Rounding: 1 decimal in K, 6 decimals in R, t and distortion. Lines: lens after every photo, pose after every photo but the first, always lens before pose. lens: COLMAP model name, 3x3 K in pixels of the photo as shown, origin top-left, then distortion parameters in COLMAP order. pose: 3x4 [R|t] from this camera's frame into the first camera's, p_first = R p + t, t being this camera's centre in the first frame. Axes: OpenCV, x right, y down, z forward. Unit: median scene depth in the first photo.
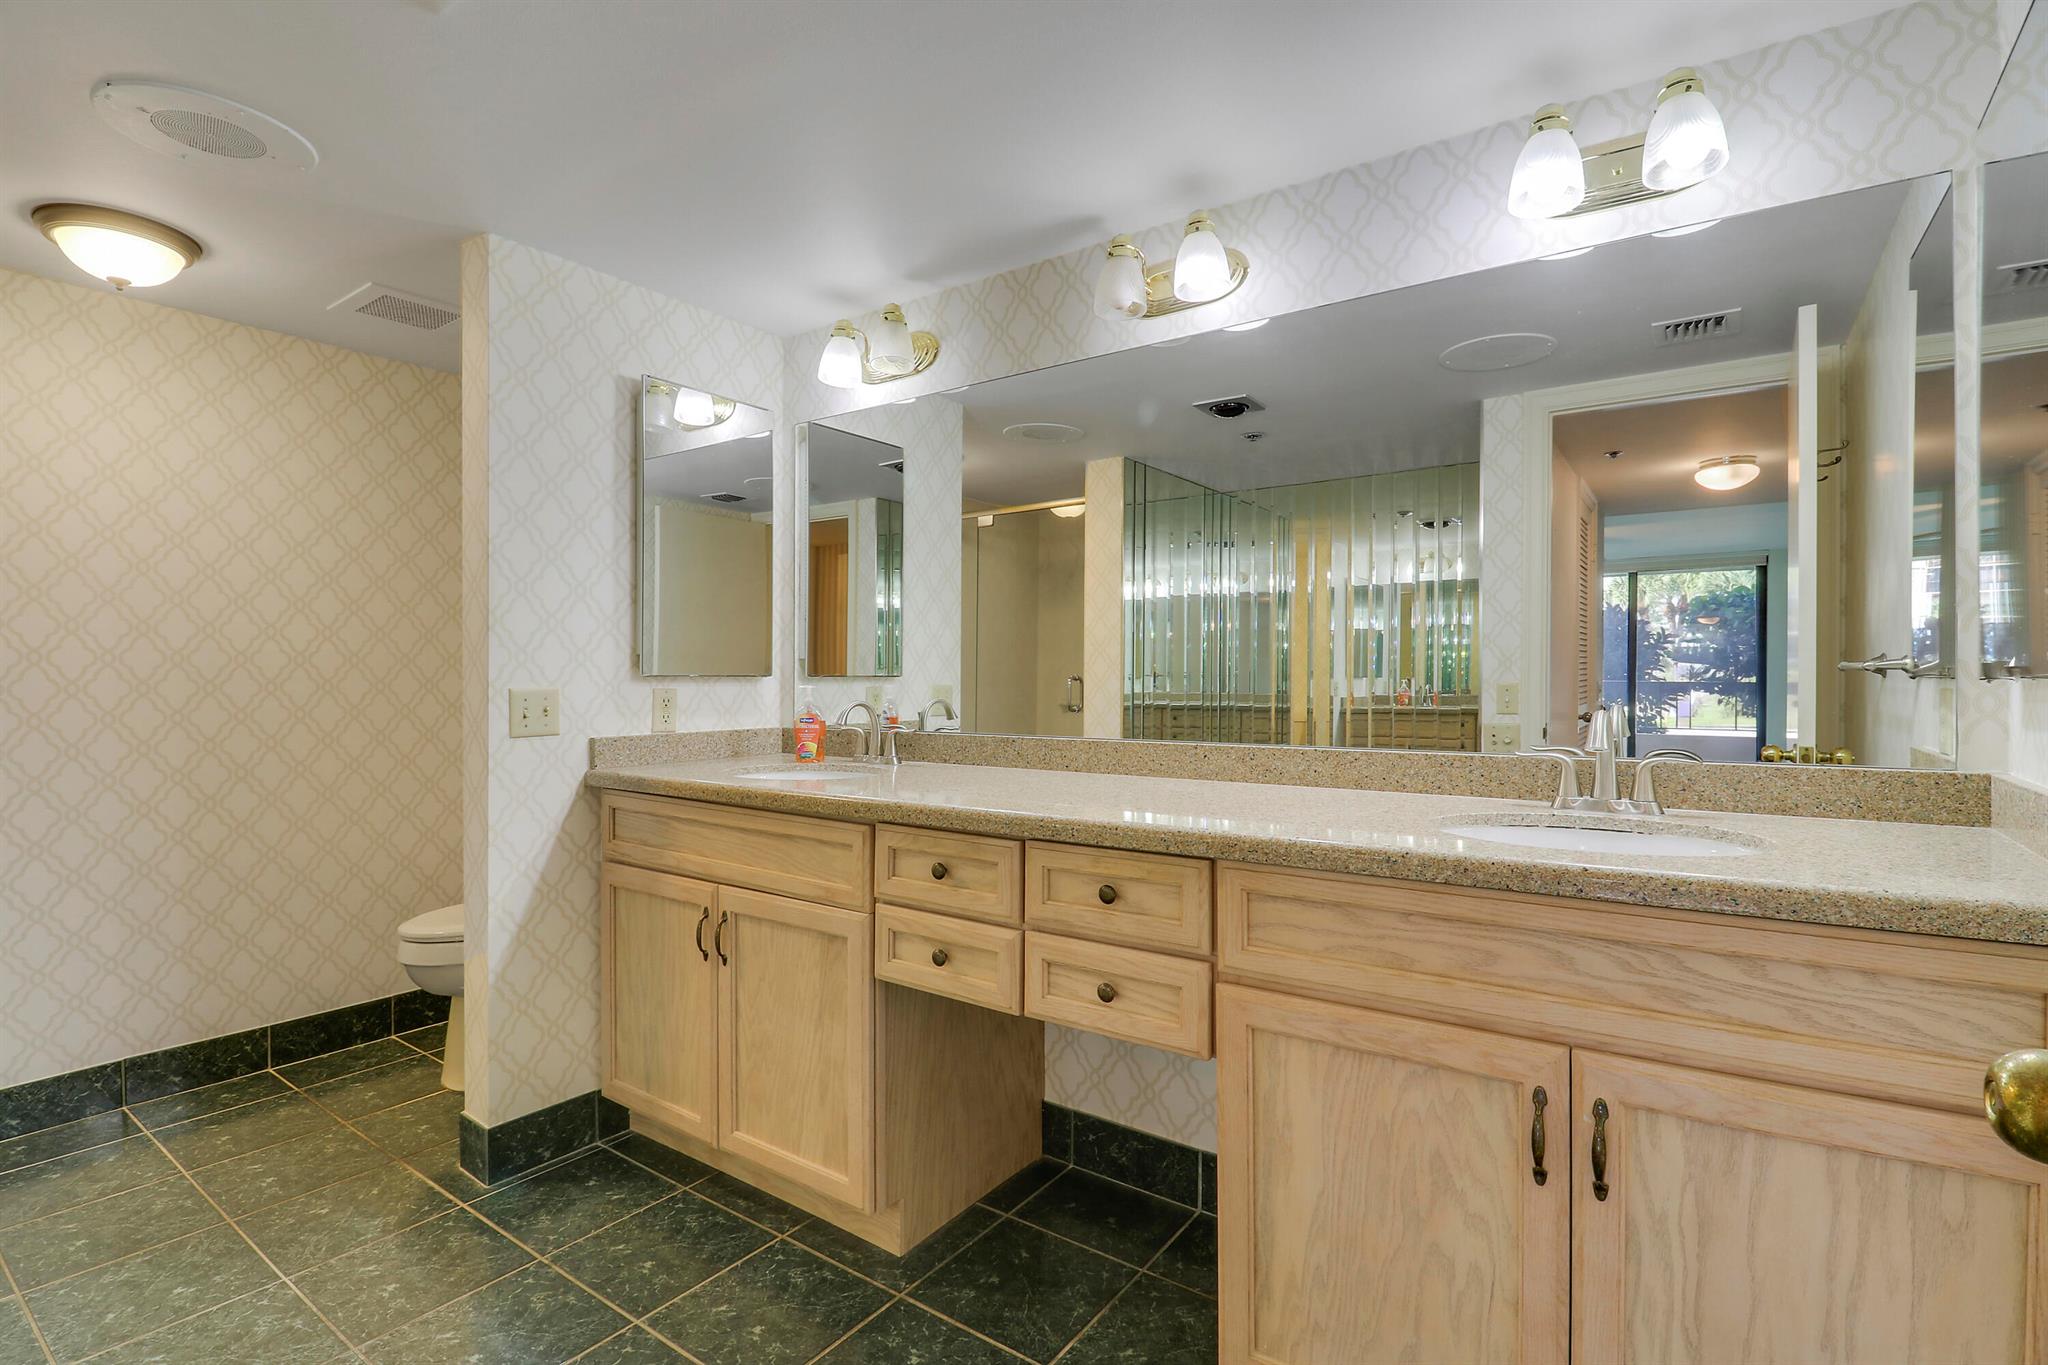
lens RADIAL K [[962.9, 0, 1031.5], [0, 962.9, 680.1], [0, 0, 1]] dist [-0.008878, -0.001161]
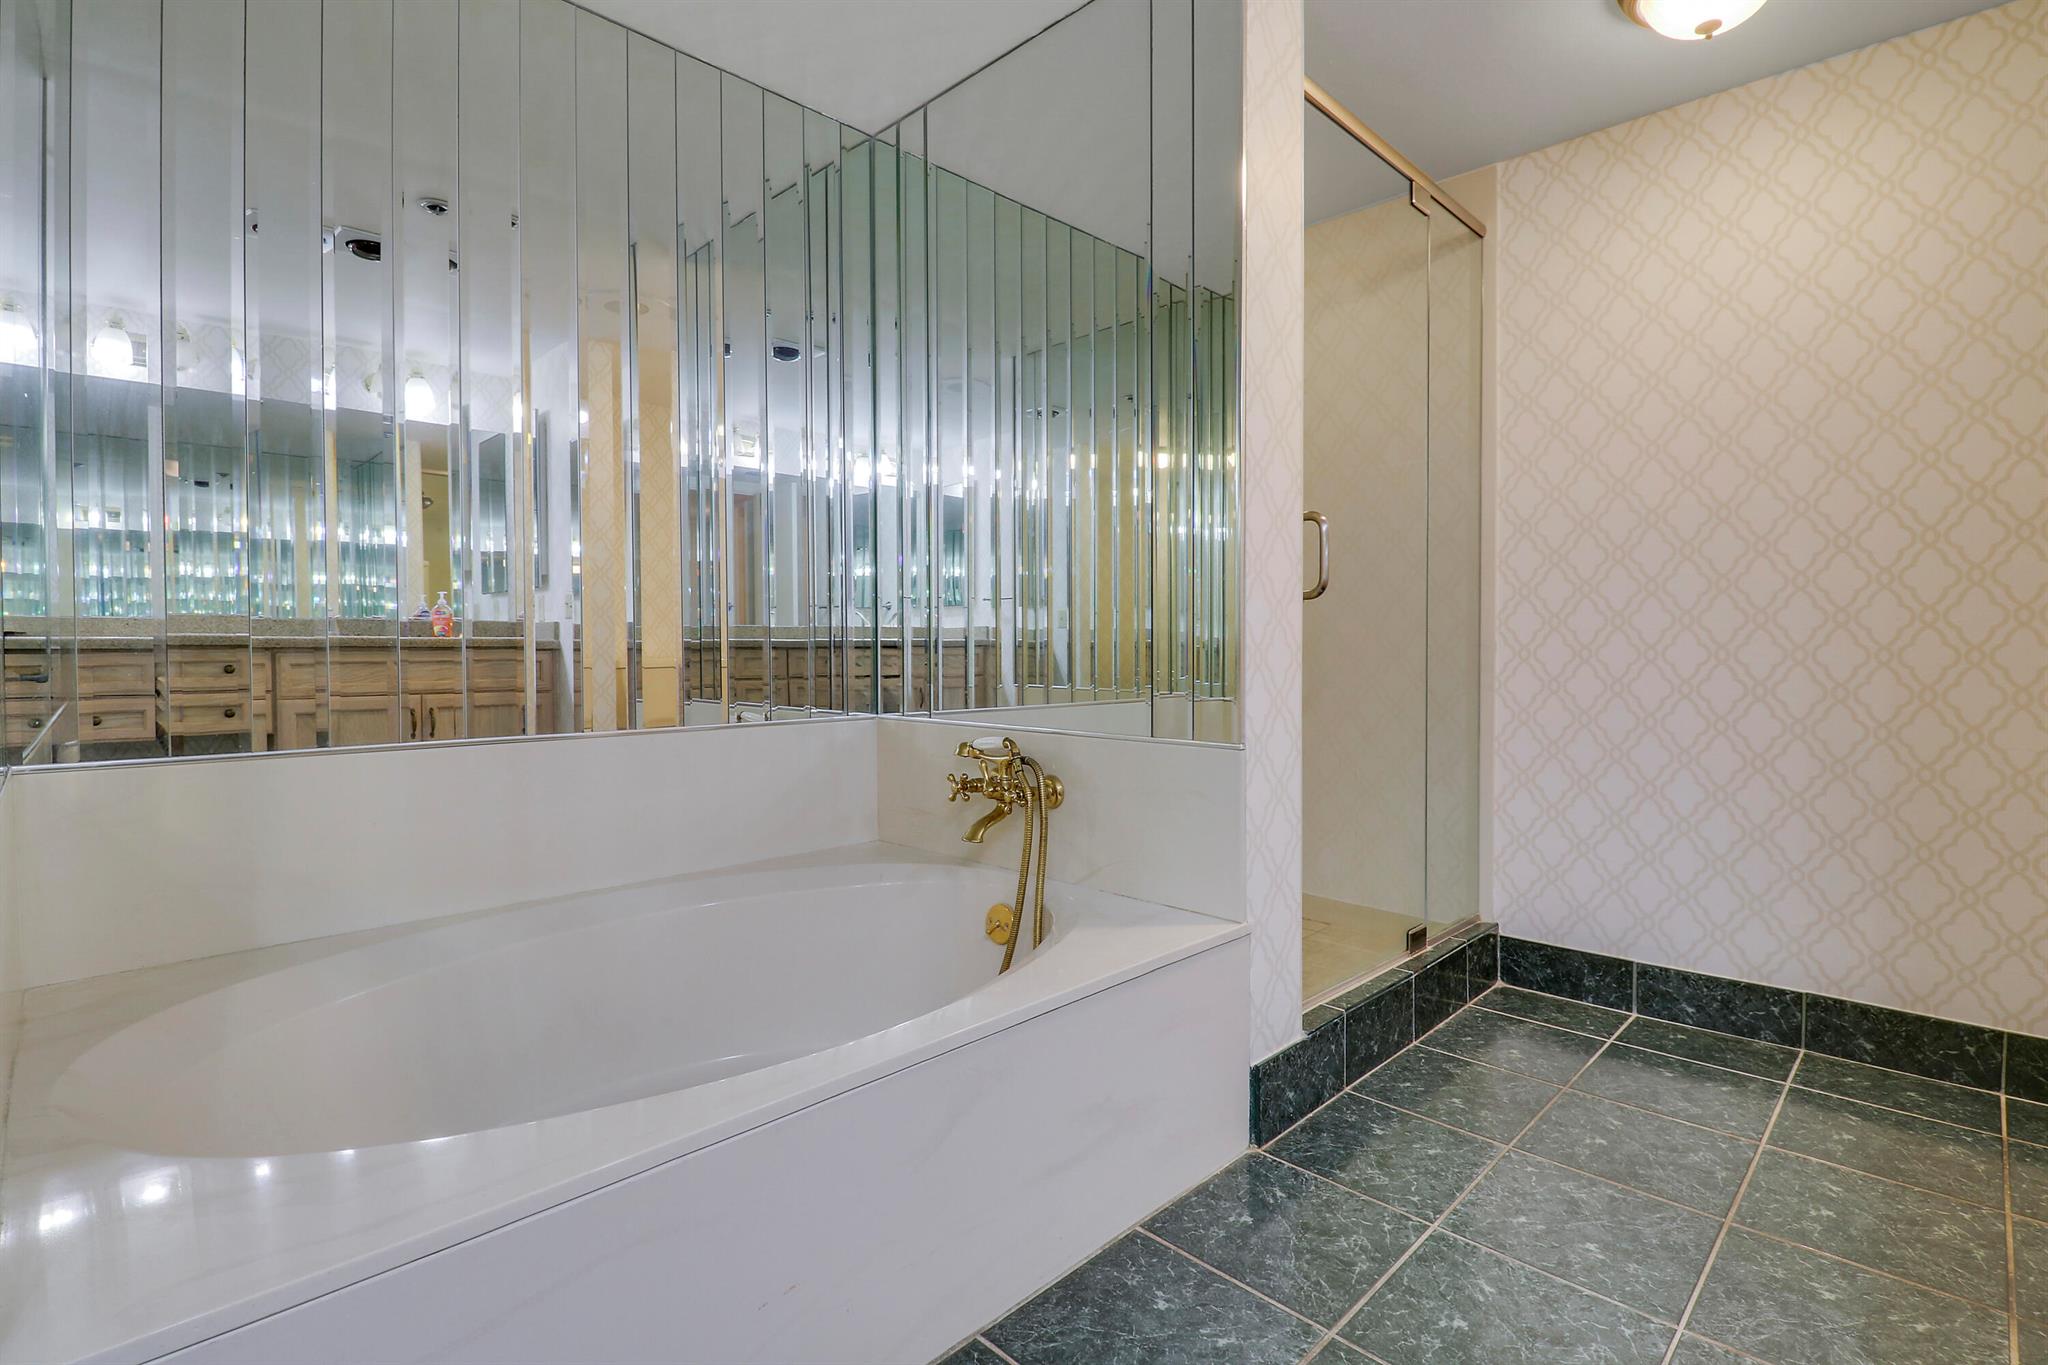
lens RADIAL K [[962.9, 0, 1029.9], [0, 962.9, 672.6], [0, 0, 1]] dist [-0.008878, -0.001161]
pose [[-0.142579, 0.018629, -0.989608, -0.041348], [-0.005092, 0.999796, 0.019554, 0.108813], [0.989770, 0.007827, -0.142455, 0.455326]]
